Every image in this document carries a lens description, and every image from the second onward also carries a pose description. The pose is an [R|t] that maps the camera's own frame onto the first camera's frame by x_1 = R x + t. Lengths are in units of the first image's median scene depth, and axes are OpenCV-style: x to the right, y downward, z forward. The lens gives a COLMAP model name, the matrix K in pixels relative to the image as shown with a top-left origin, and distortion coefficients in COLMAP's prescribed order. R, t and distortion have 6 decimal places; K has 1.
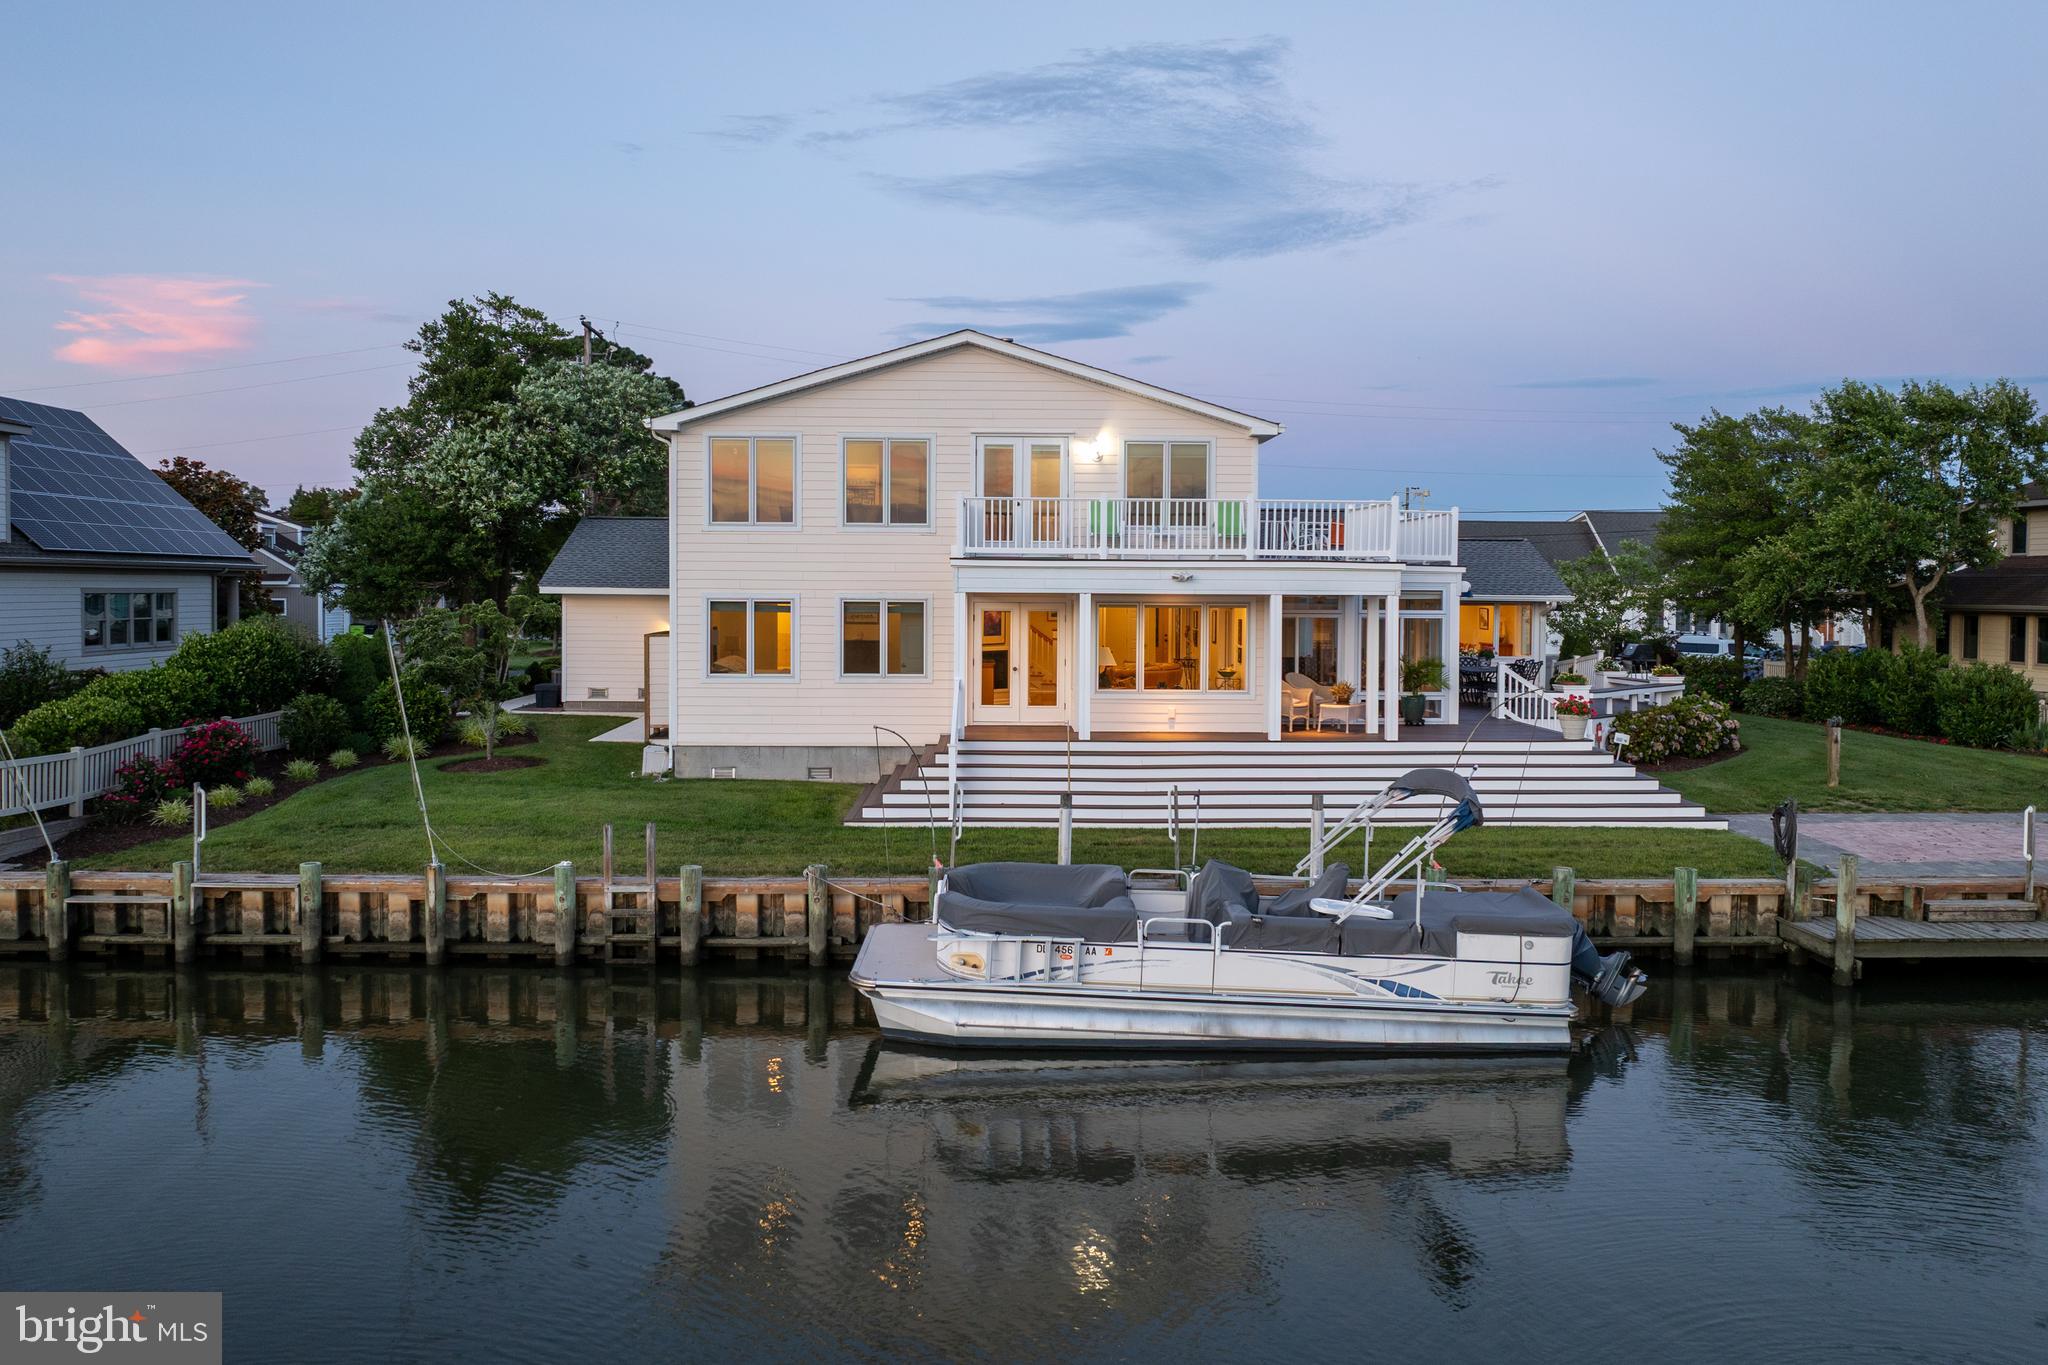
lens RADIAL K [[1530.5, 0, 1010.6], [0, 1530.5, 673.7], [0, 0, 1]] dist [-0.008158, -0.003385]
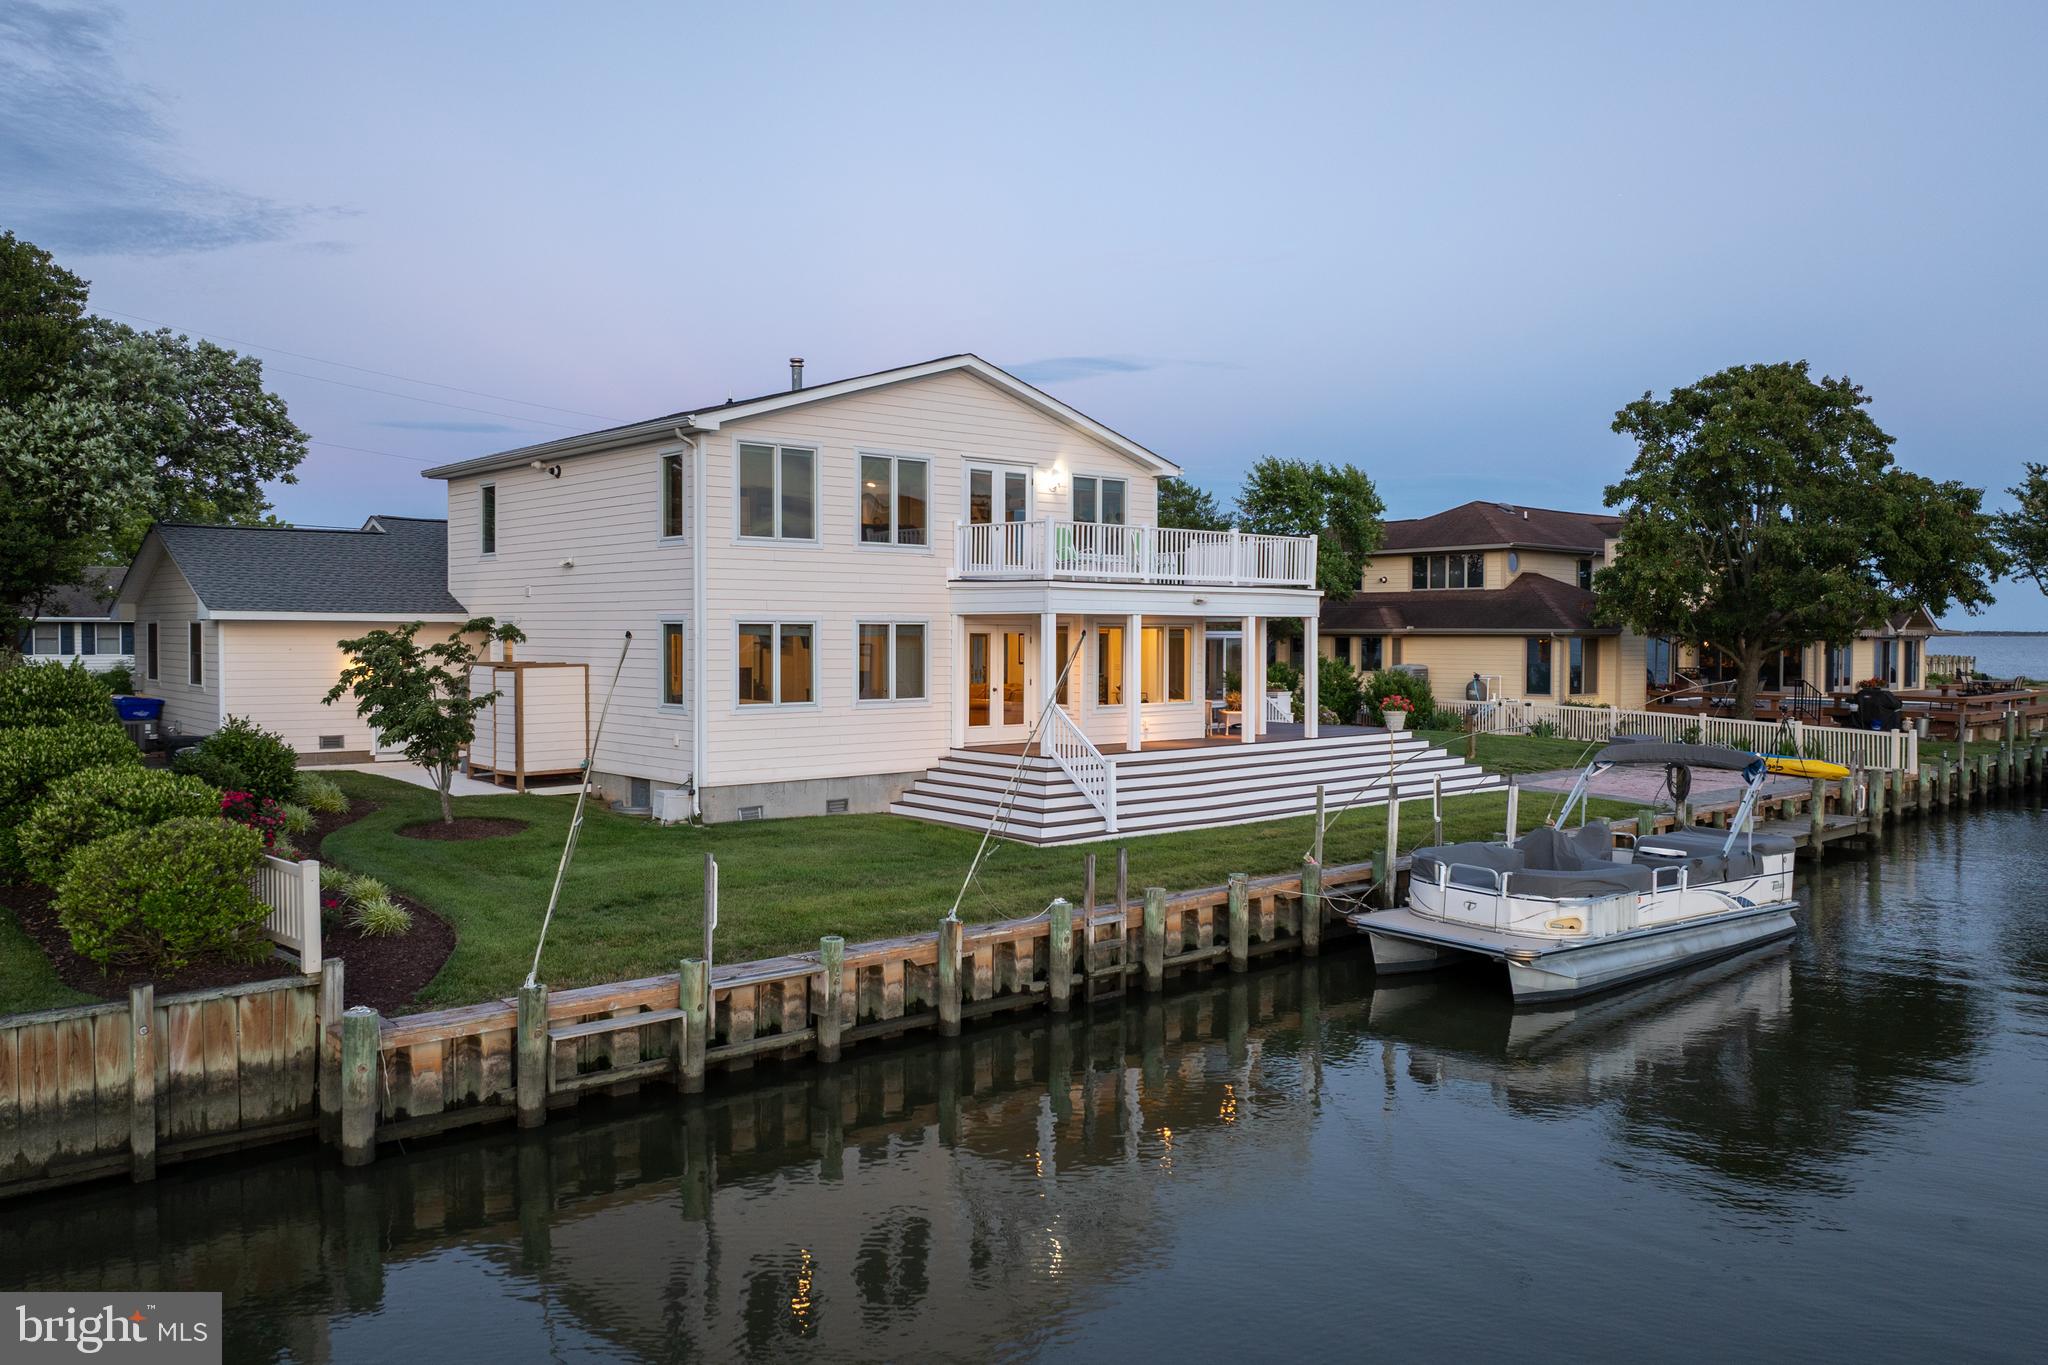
lens RADIAL K [[1488.7, 0, 987.4], [0, 1488.7, 683.1], [0, 0, 1]] dist [-0.010415, -0.006809]
pose [[0.781383, -0.026009, 0.623510, -0.625681], [0.036212, 0.999337, -0.003695, -0.004012], [-0.623000, 0.025466, 0.781807, 0.227115]]
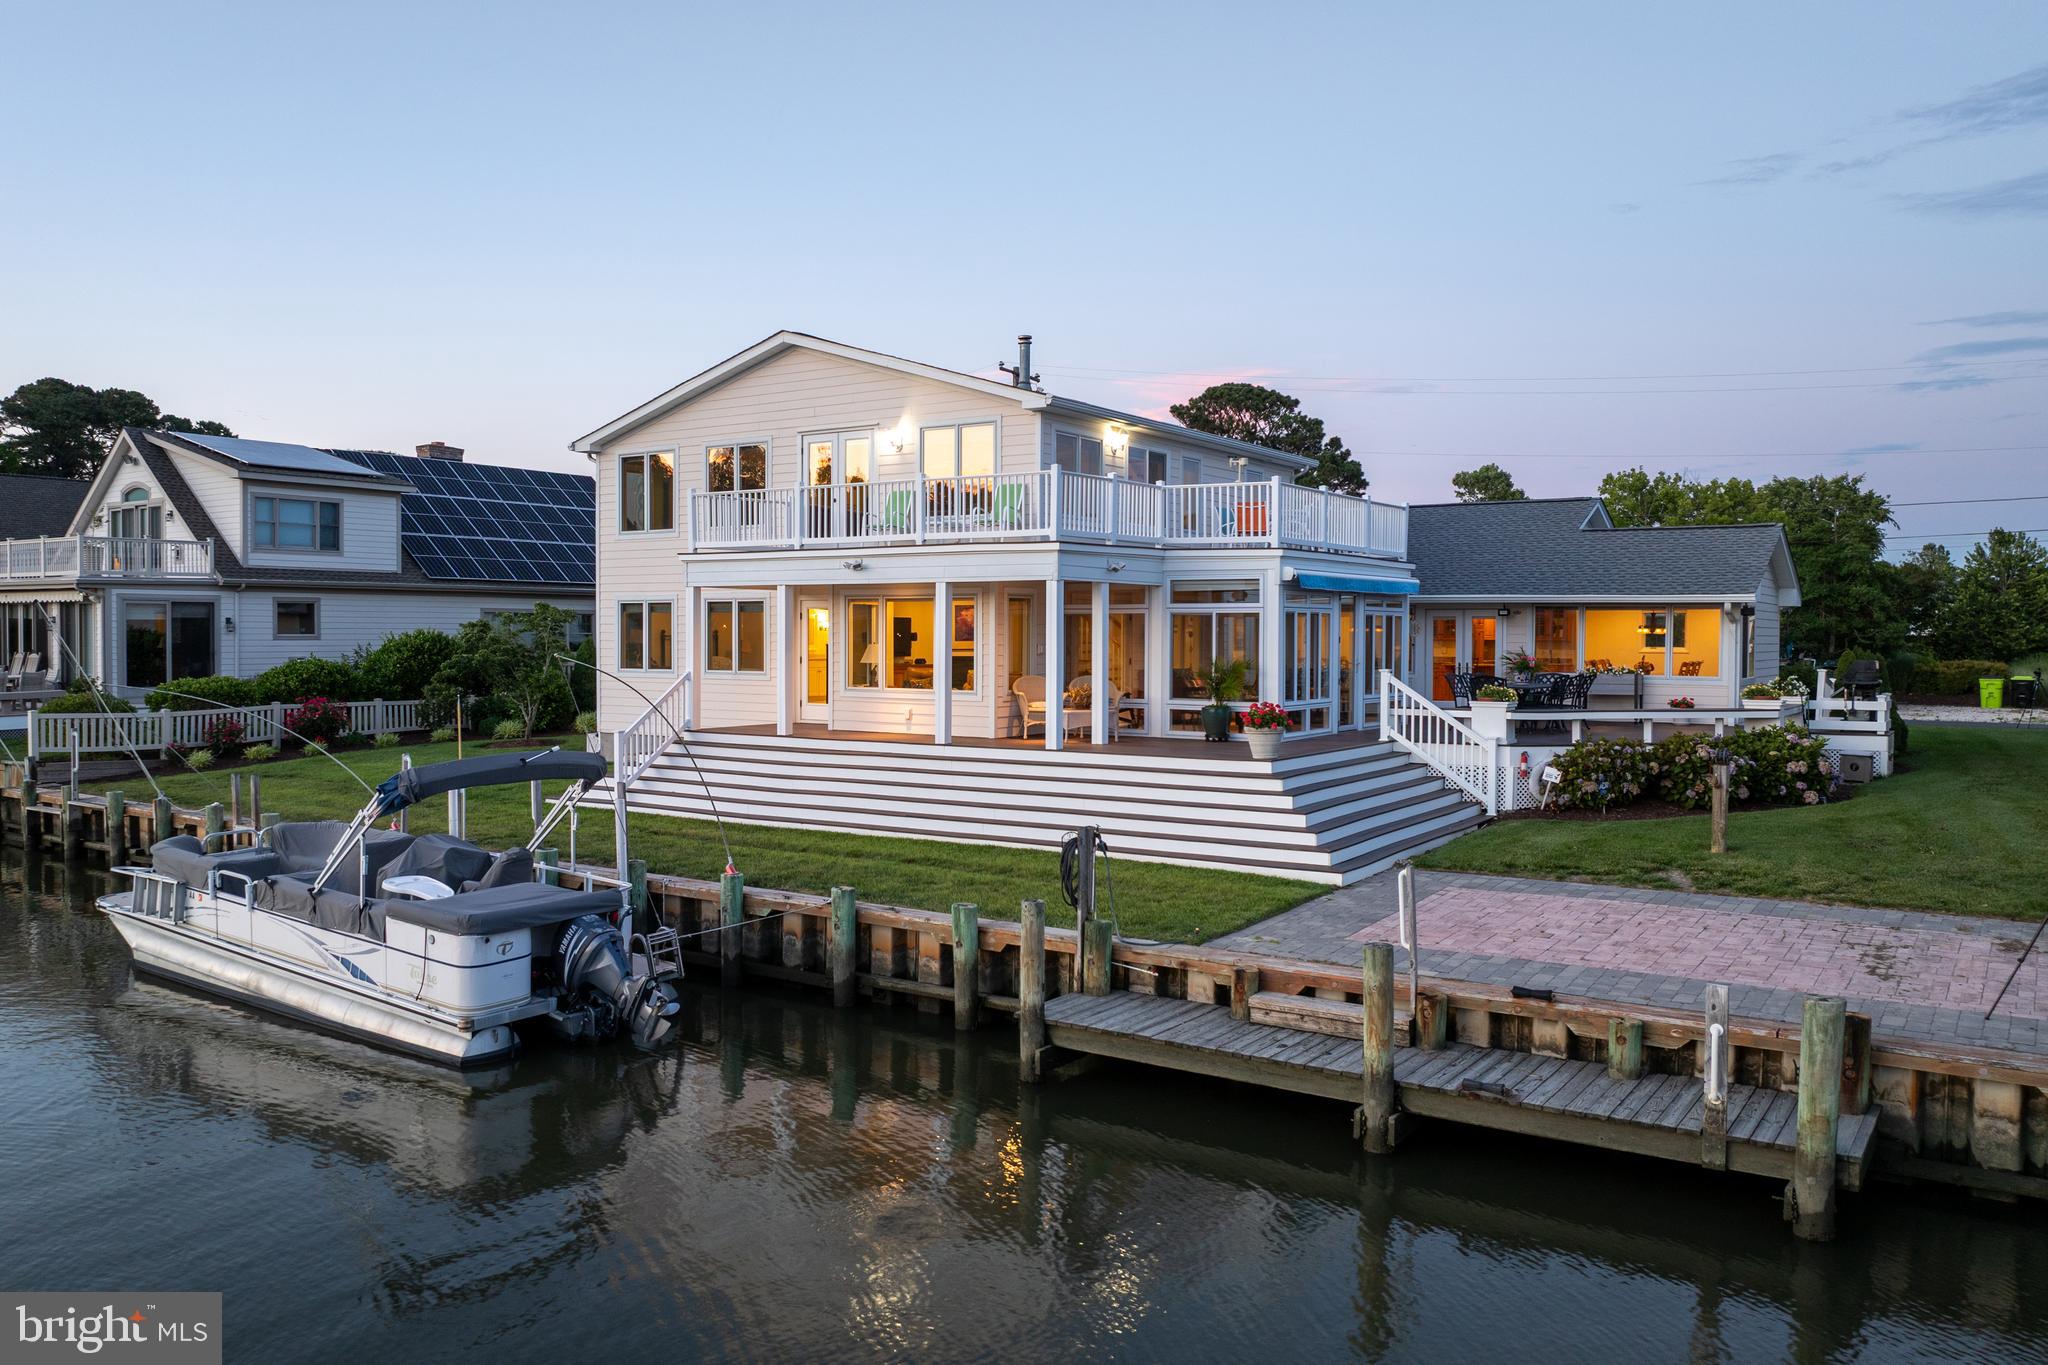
lens RADIAL K [[1488.7, 0, 987.4], [0, 1488.7, 683.1], [0, 0, 1]] dist [-0.010415, -0.006809]
pose [[0.810653, 0.017941, -0.585252, 0.653215], [-0.030169, 0.999483, -0.011149, 0.015436], [0.584749, 0.026694, 0.810775, 0.279430]]
